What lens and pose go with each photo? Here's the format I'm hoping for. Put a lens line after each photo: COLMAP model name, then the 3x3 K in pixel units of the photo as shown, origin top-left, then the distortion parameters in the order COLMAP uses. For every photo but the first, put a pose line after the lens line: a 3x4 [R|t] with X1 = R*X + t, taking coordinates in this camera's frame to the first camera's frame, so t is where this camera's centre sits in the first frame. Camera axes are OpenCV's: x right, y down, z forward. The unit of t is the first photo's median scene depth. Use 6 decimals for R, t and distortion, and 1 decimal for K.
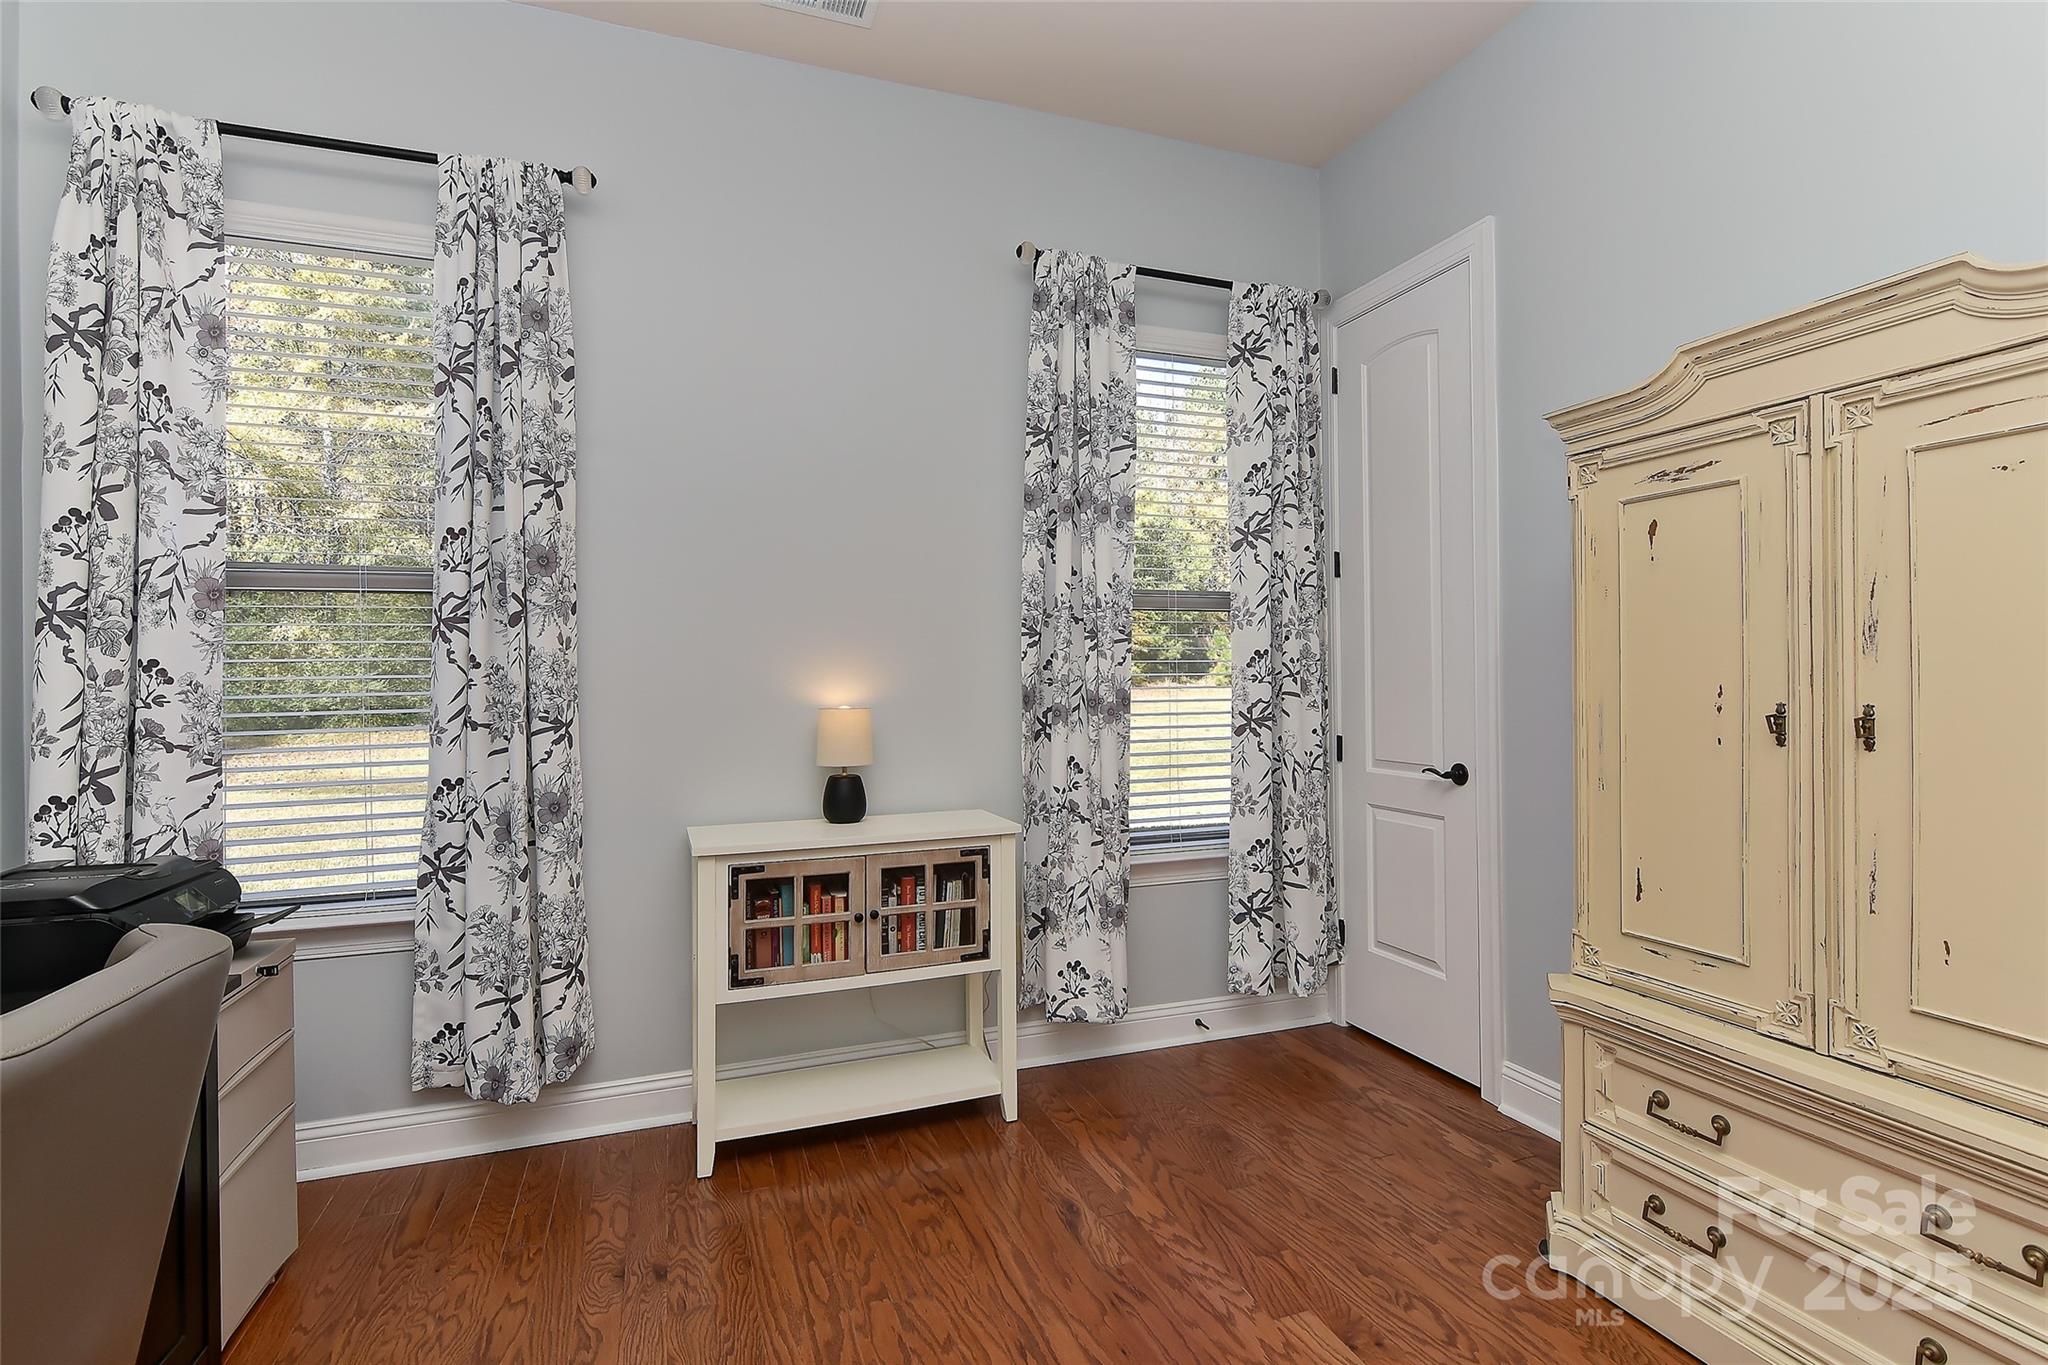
lens RADIAL K [[997.9, 0, 1036.8], [0, 997.9, 674.2], [0, 0, 1]] dist [0.001554, -0.001087]
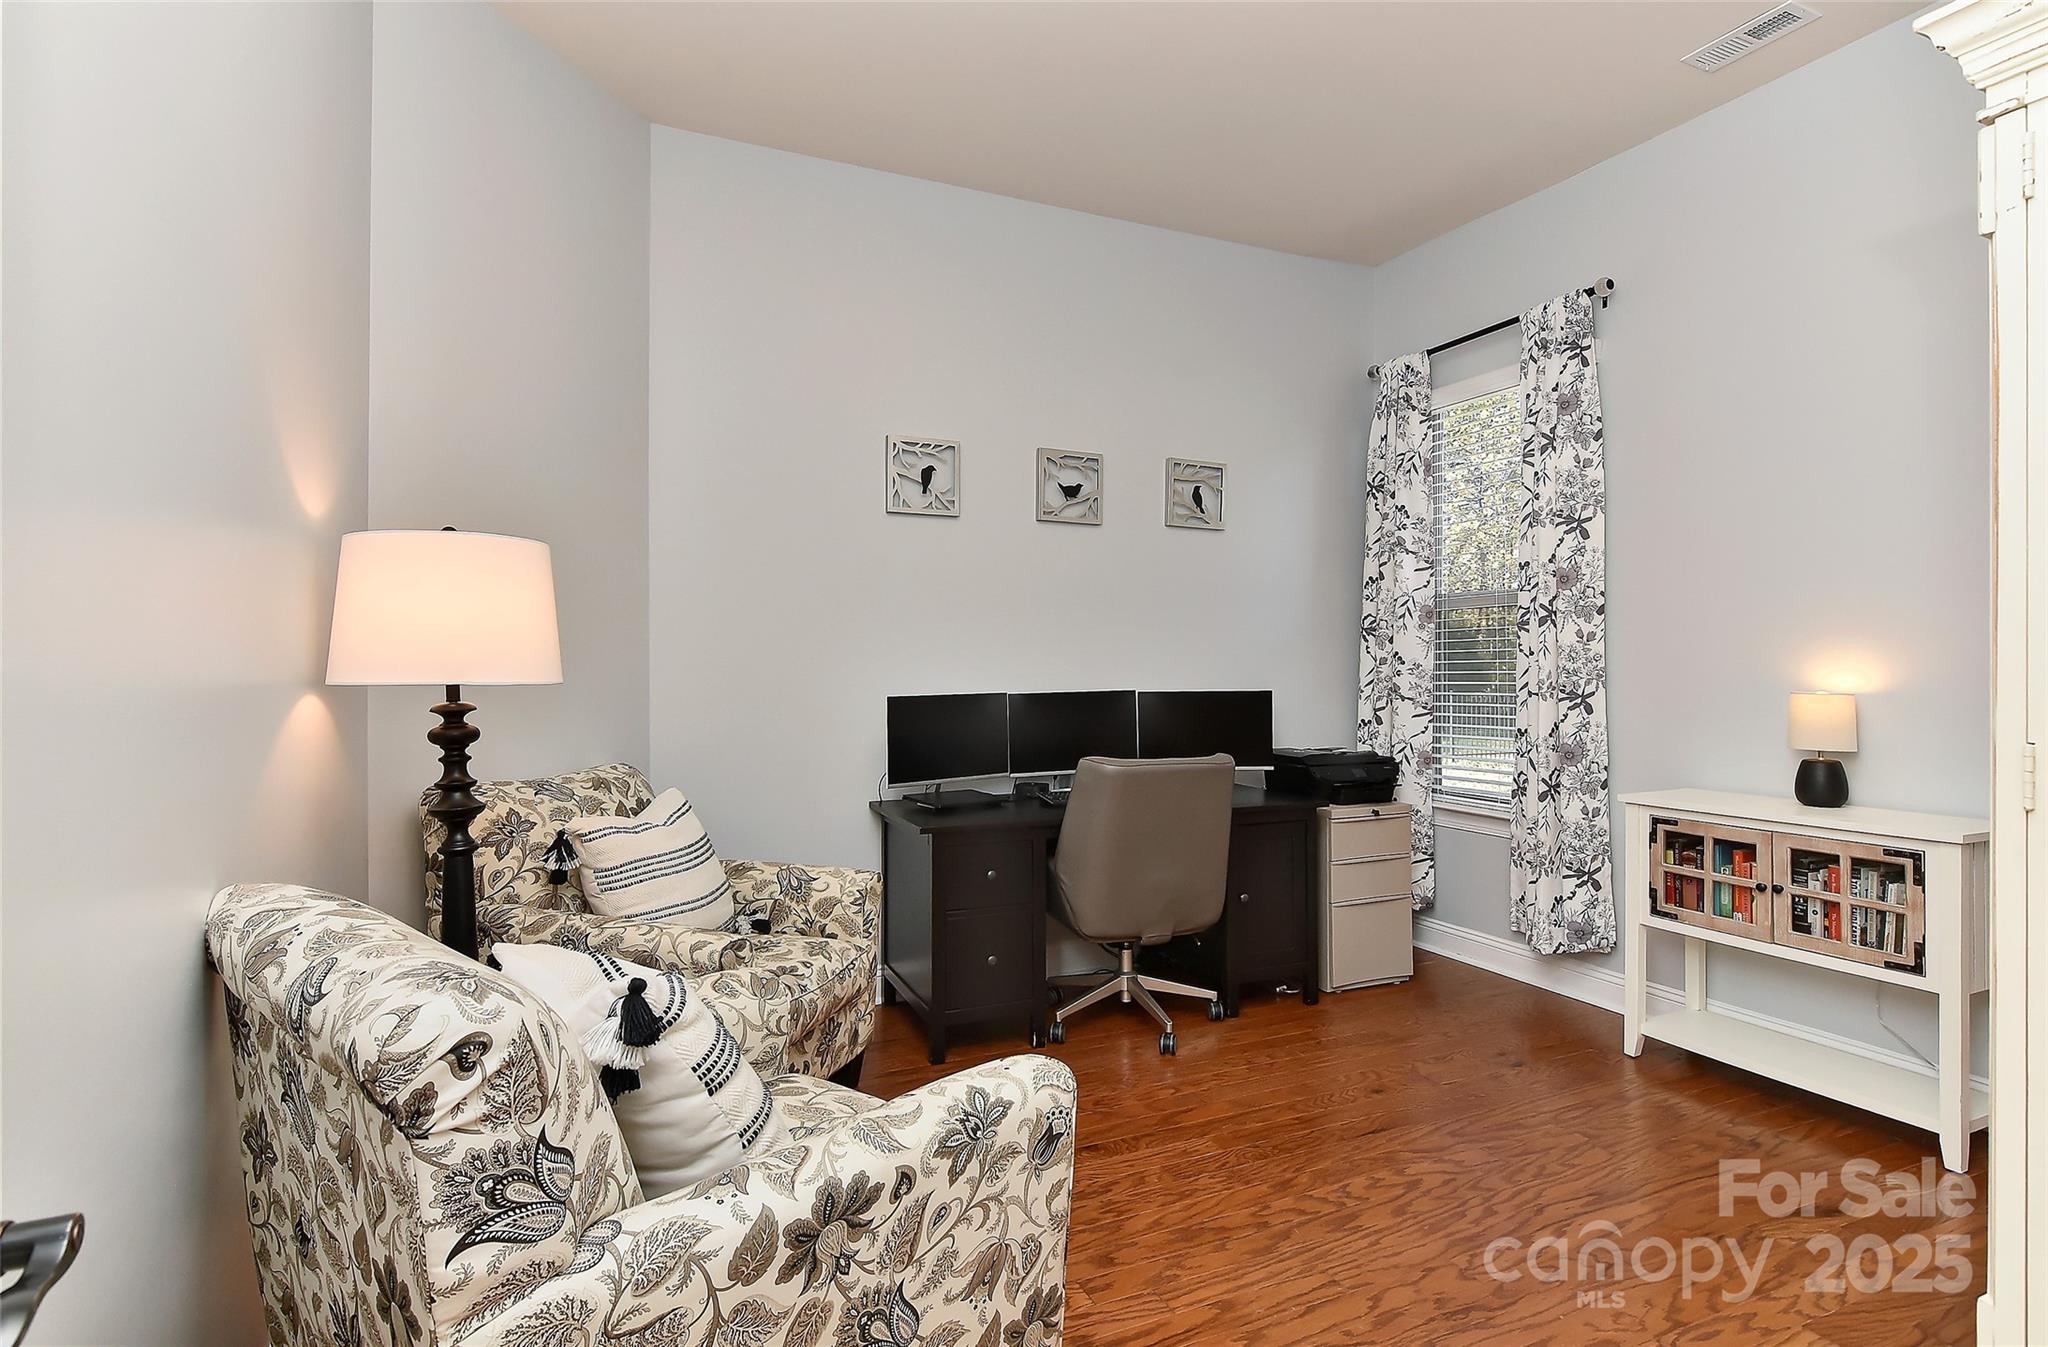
lens RADIAL K [[1025.0, 0, 1032.8], [0, 1025.0, 675.3], [0, 0, 1]] dist [-0.000735, -0.000857]
pose [[0.075243, 0.018410, -0.996995, 0.888437], [0.003706, 0.999817, 0.018742, -0.007461], [0.997158, -0.005105, 0.075161, 0.143311]]
